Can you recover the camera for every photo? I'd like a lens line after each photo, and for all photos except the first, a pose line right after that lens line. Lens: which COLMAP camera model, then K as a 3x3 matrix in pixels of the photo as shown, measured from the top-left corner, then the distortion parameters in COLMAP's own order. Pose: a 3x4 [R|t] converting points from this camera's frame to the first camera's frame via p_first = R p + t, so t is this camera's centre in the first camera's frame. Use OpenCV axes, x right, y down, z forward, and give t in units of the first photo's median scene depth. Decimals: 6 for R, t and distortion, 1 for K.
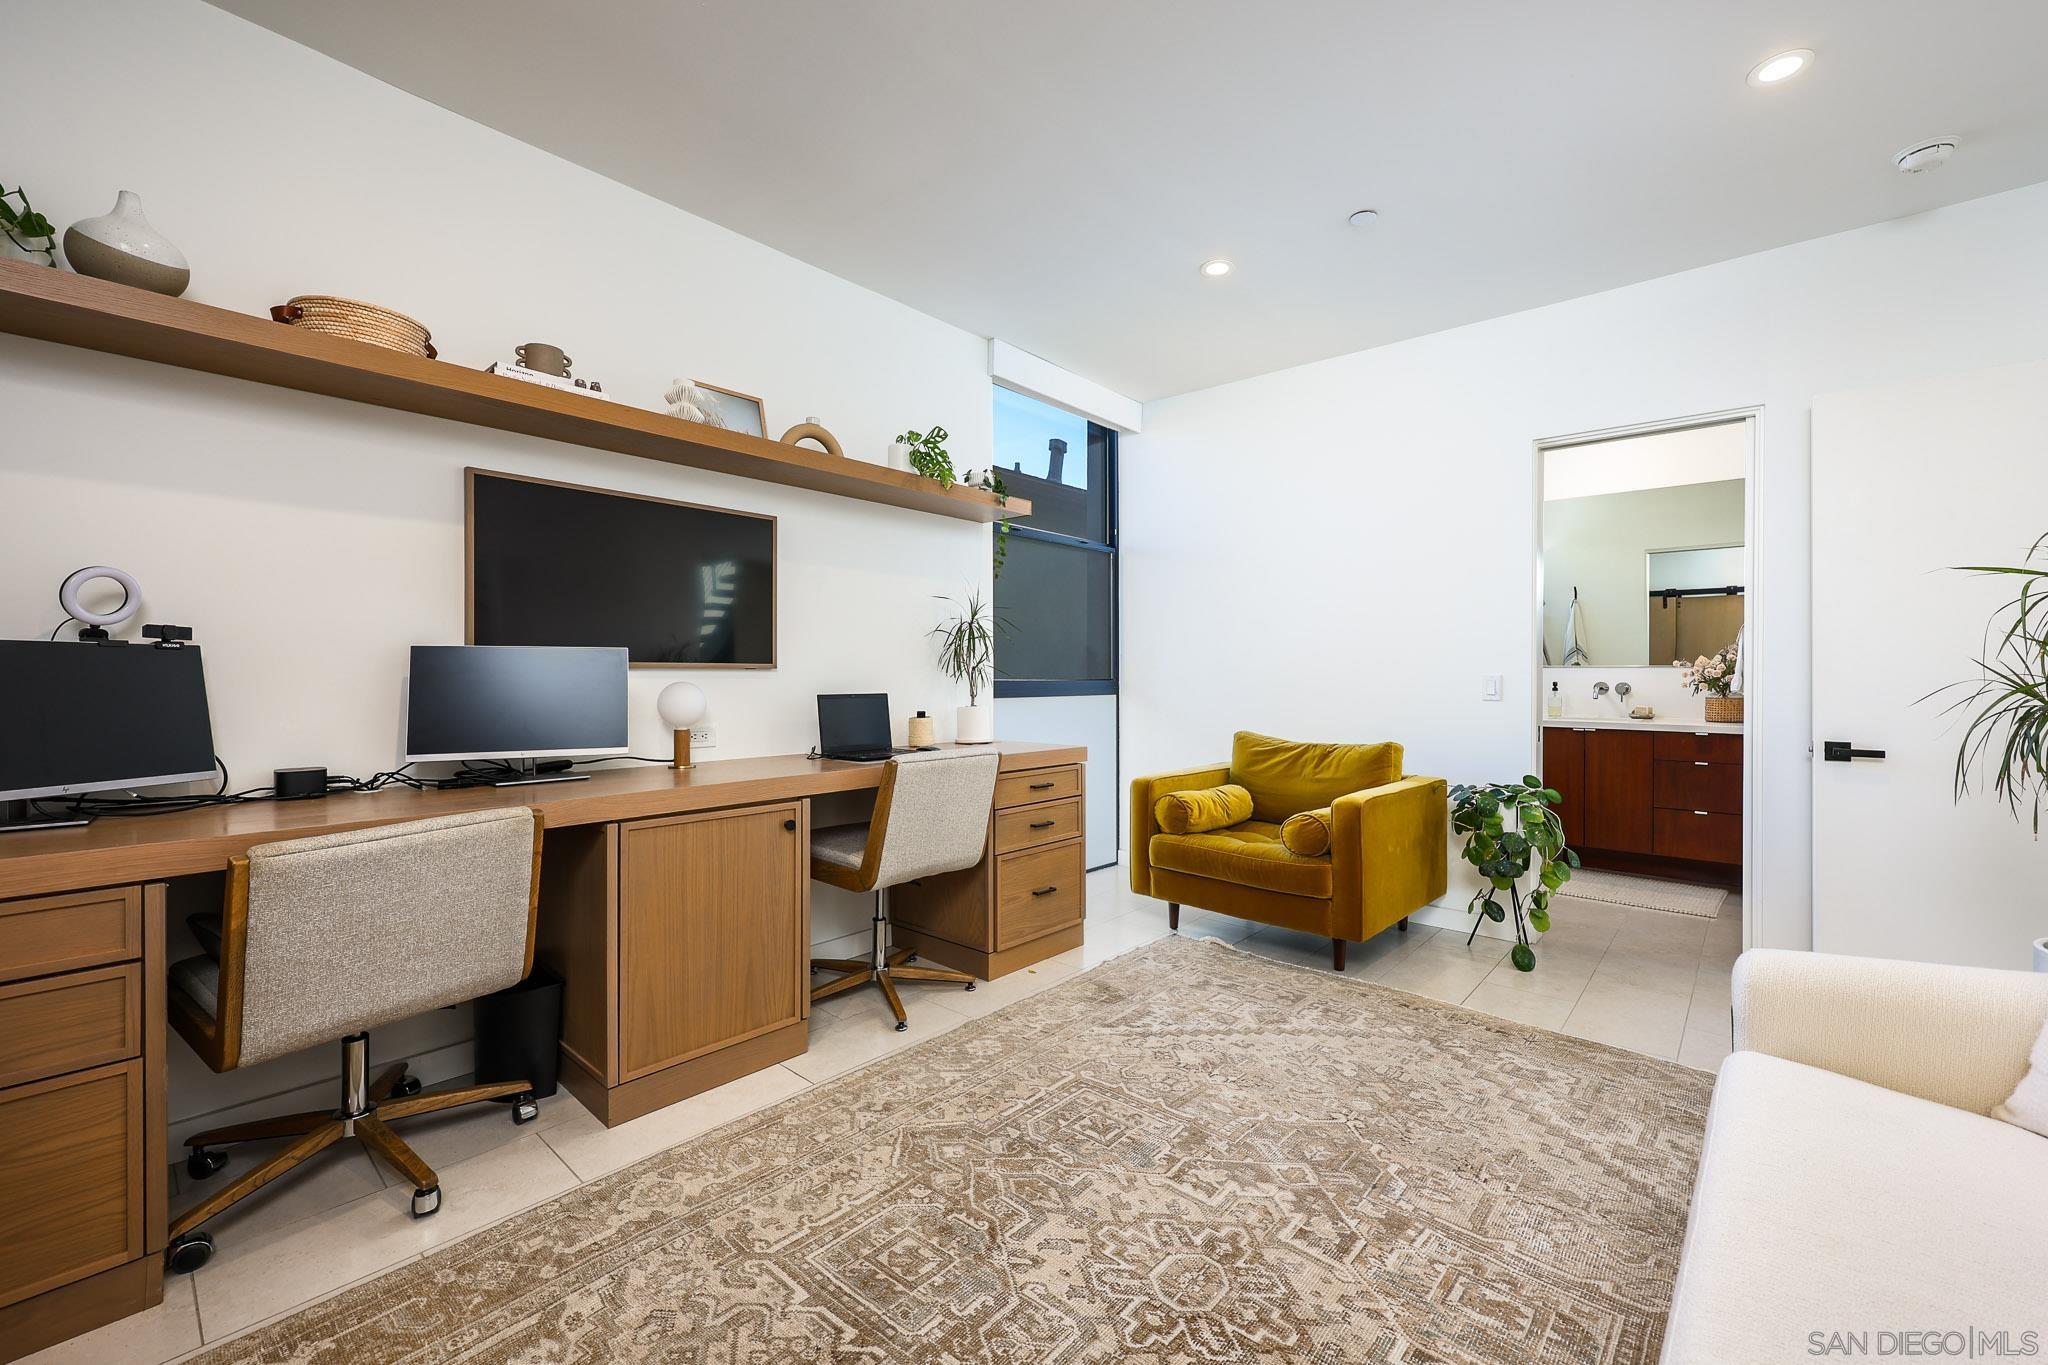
lens RADIAL K [[826.5, 0, 1038.9], [0, 826.5, 673.4], [0, 0, 1]] dist [0.001639, 0.000096]
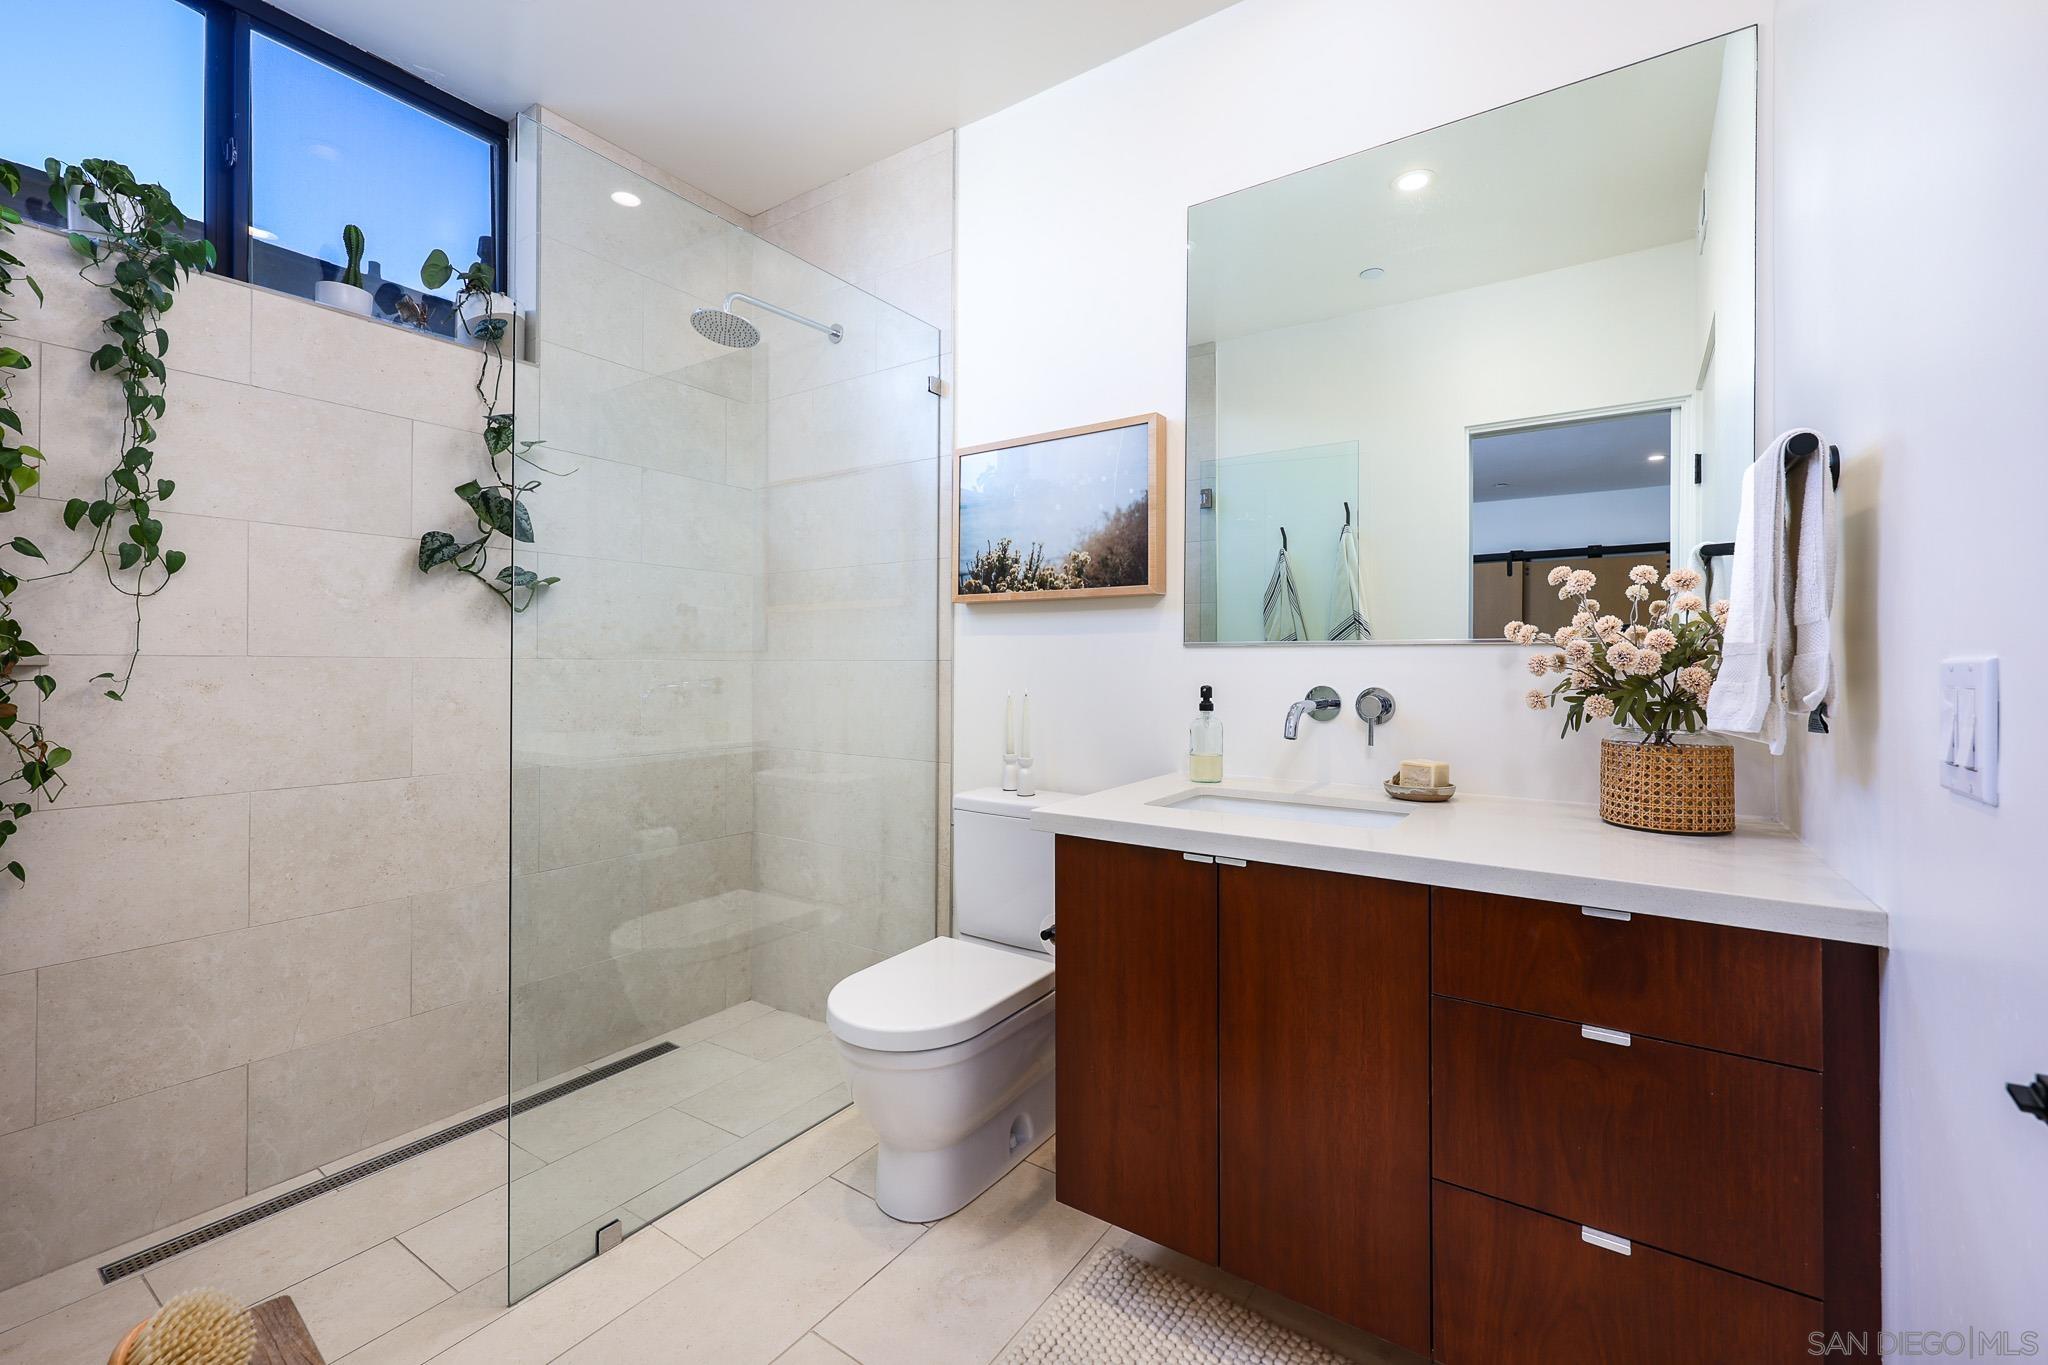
lens RADIAL K [[826.5, 0, 1038.9], [0, 826.5, 673.4], [0, 0, 1]] dist [0.001639, 0.000096]
pose [[0.992165, -0.005191, 0.124828, 0.519737], [0.003602, 0.999910, 0.012951, -0.000154], [-0.124884, -0.012400, 0.992094, 0.668706]]
